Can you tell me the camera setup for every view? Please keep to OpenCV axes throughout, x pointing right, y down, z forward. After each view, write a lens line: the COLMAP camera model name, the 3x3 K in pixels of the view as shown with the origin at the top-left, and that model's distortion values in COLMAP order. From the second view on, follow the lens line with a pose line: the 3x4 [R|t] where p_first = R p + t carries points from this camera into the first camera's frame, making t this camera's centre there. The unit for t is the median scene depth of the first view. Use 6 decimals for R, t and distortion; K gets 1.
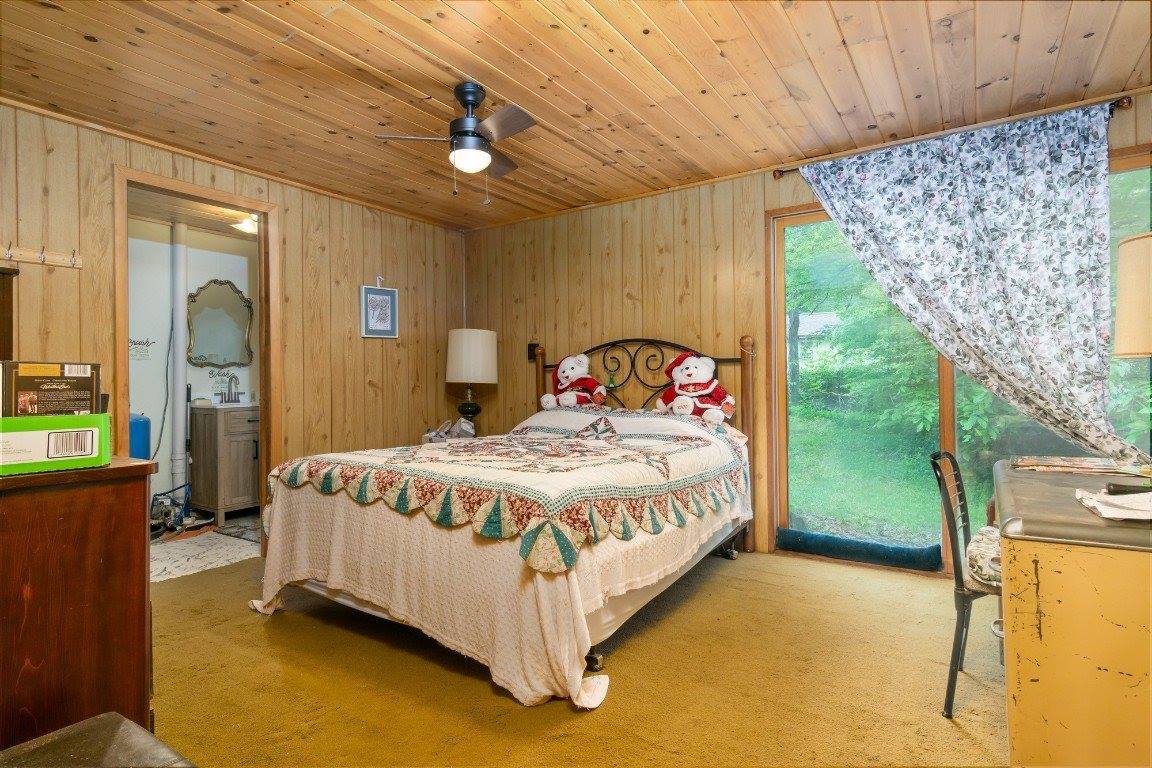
lens RADIAL K [[611.6, 0, 573.9], [0, 611.6, 378.0], [0, 0, 1]] dist [0.000986, 0.000720]
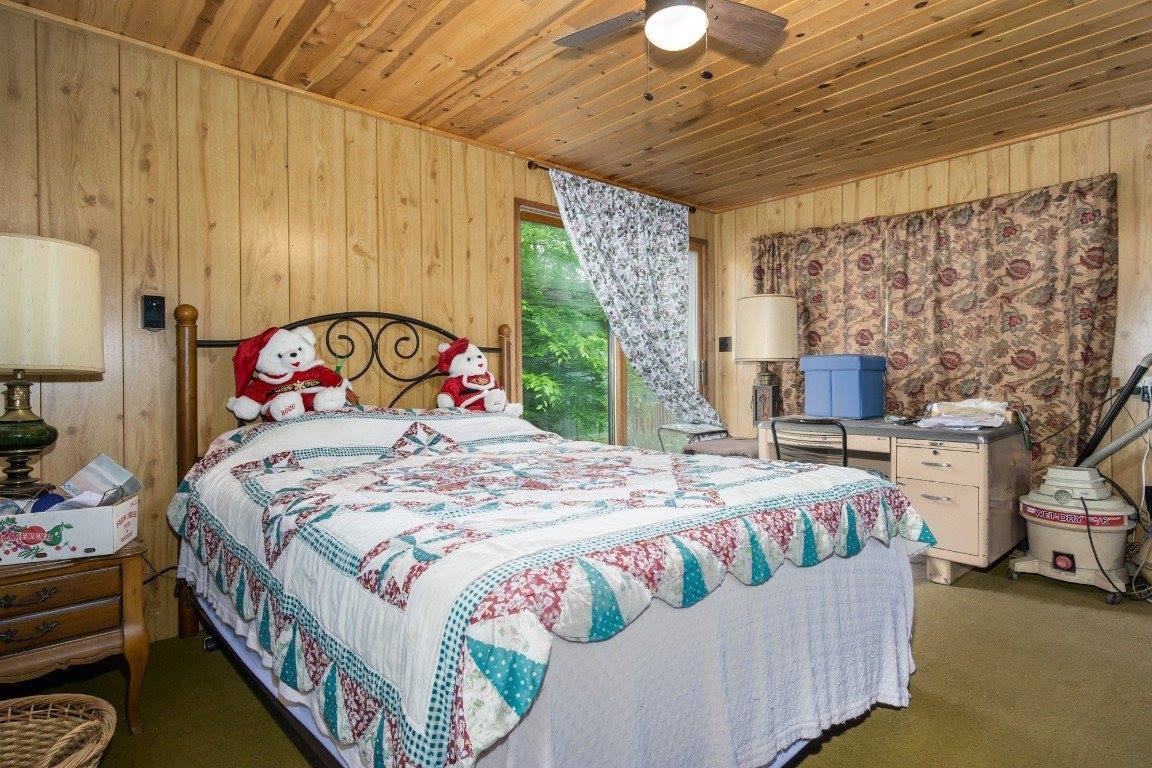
lens RADIAL K [[611.6, 0, 573.9], [0, 611.6, 378.0], [0, 0, 1]] dist [0.000986, 0.000720]
pose [[0.241172, 0.005940, 0.970464, -0.683427], [-0.004438, 0.999978, -0.005018, 0.019128], [-0.970472, -0.003097, 0.241192, 0.768838]]
